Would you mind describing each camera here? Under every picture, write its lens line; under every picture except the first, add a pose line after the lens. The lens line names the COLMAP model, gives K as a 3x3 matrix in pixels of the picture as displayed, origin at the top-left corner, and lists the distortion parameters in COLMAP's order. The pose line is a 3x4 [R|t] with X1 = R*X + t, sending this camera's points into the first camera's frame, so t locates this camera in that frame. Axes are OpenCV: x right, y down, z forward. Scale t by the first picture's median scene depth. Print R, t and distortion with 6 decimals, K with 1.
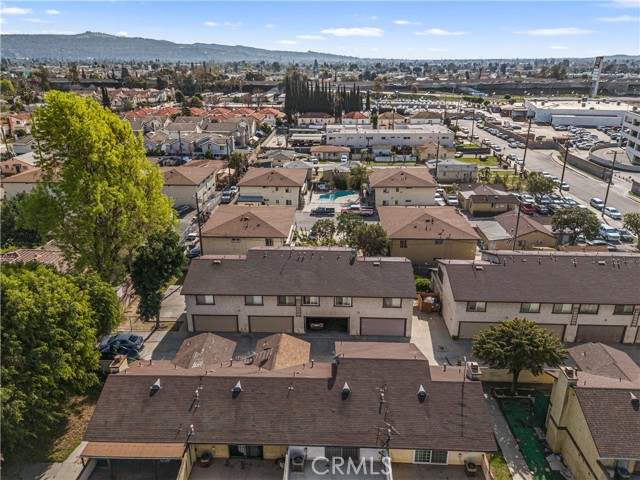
lens RADIAL K [[463.8, 0, 320.0], [0, 463.8, 240.0], [0, 0, 1]] dist [0.087156, -0.095649]
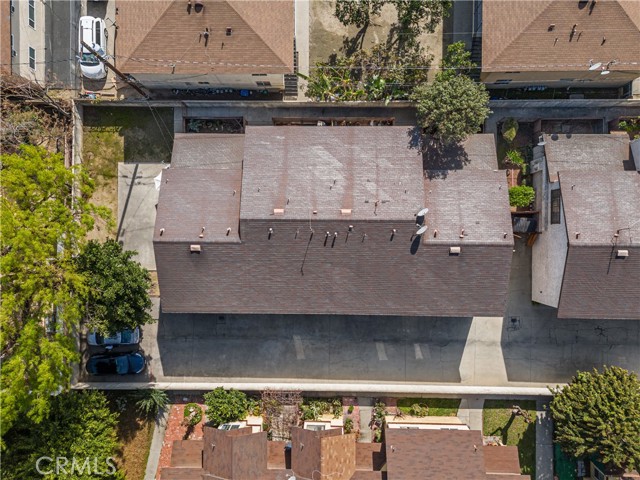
lens RADIAL K [[463.8, 0, 320.0], [0, 463.8, 240.0], [0, 0, 1]] dist [0.087156, -0.095649]
pose [[0.999307, -0.031370, -0.020041, -0.024937], [0.030104, 0.364349, 0.930776, -0.307050], [-0.021896, -0.930734, 0.365041, 0.456777]]
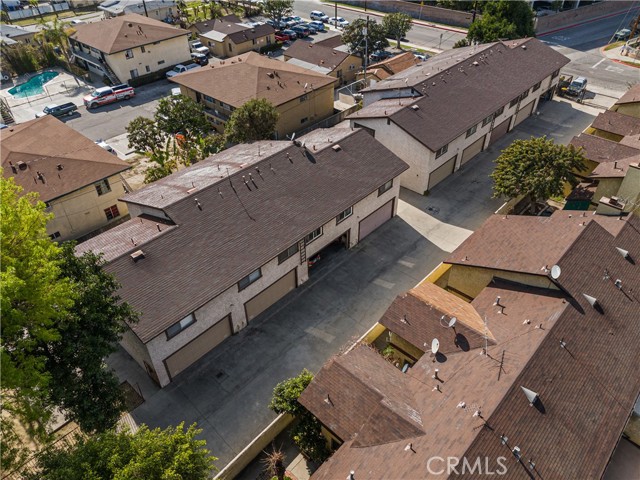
lens RADIAL K [[463.8, 0, 320.0], [0, 463.8, 240.0], [0, 0, 1]] dist [0.087156, -0.095649]
pose [[0.647243, -0.483389, 0.589416, -0.227112], [0.281486, 0.870136, 0.404510, -0.071810], [-0.708408, -0.095903, 0.699257, 0.285573]]
